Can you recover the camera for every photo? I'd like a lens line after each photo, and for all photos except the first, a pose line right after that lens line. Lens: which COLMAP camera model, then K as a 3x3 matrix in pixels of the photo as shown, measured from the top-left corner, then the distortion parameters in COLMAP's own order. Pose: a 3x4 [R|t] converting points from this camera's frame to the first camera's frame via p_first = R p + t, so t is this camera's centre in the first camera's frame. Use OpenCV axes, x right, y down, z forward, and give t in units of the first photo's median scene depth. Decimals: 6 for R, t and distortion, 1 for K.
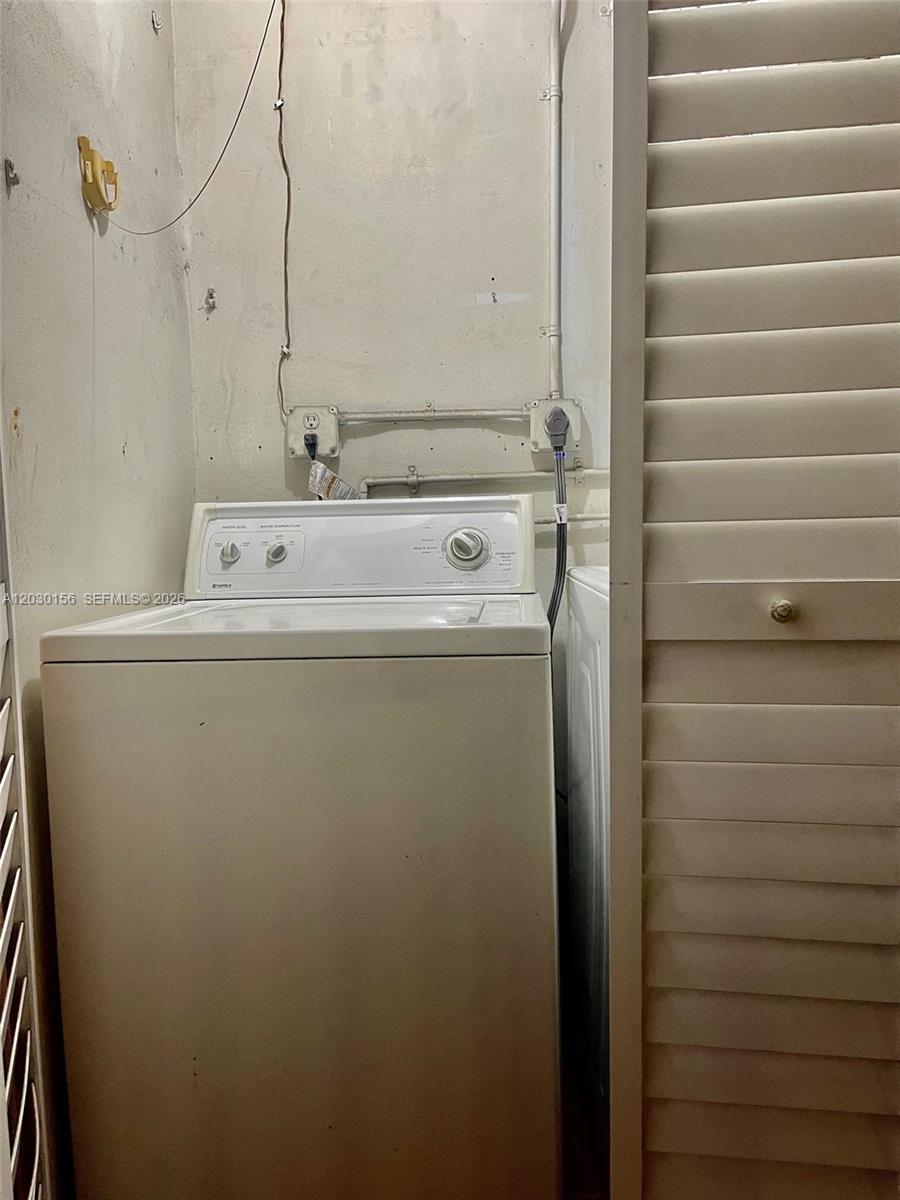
lens RADIAL K [[903.4, 0, 450.0], [0, 903.4, 600.0], [0, 0, 1]] dist [0.062262, -0.077991]
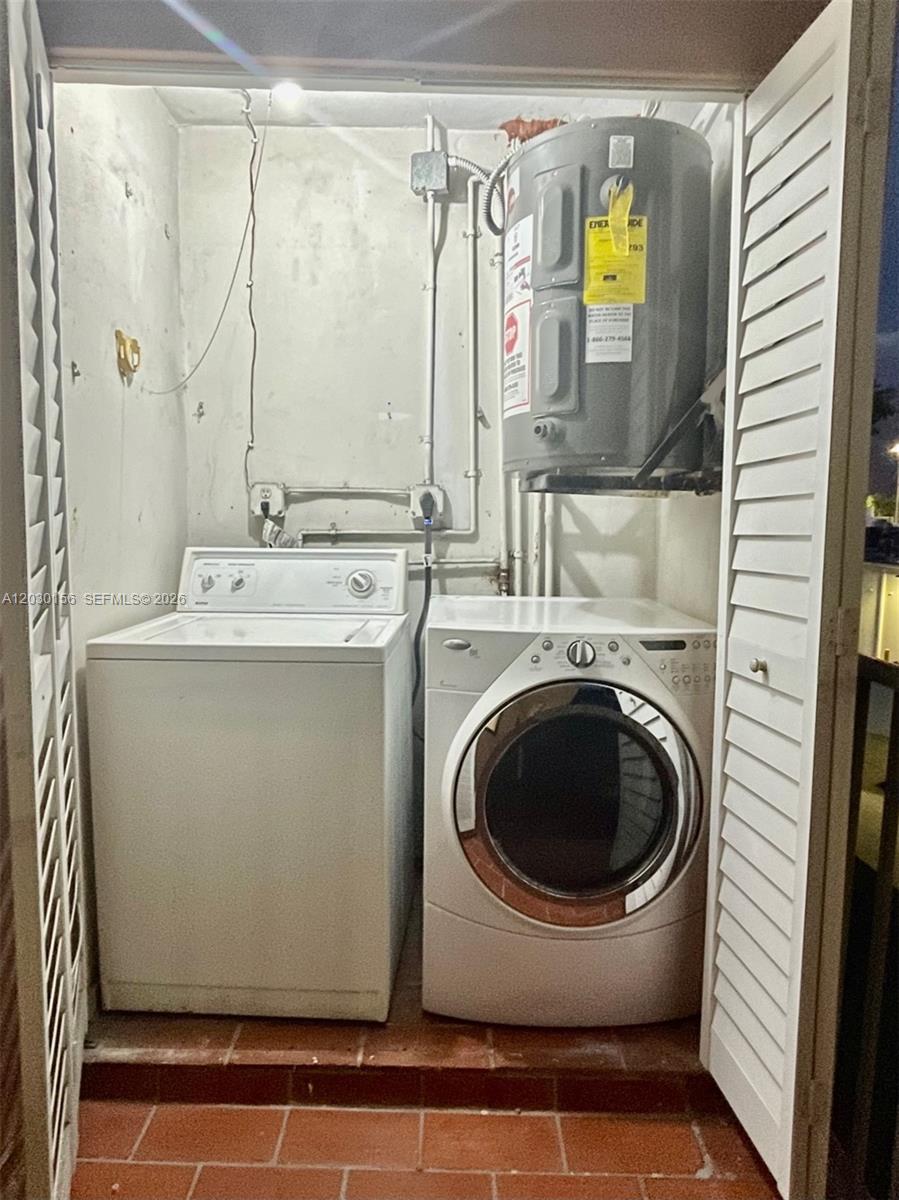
lens RADIAL K [[742.9, 0, 446.8], [0, 742.9, 593.4], [0, 0, 1]] dist [0.000342, -0.001879]
pose [[0.998406, 0.027282, 0.049406, 0.092150], [-0.028101, 0.999478, 0.015954, -0.058691], [-0.048945, -0.017317, 0.998651, -0.255031]]
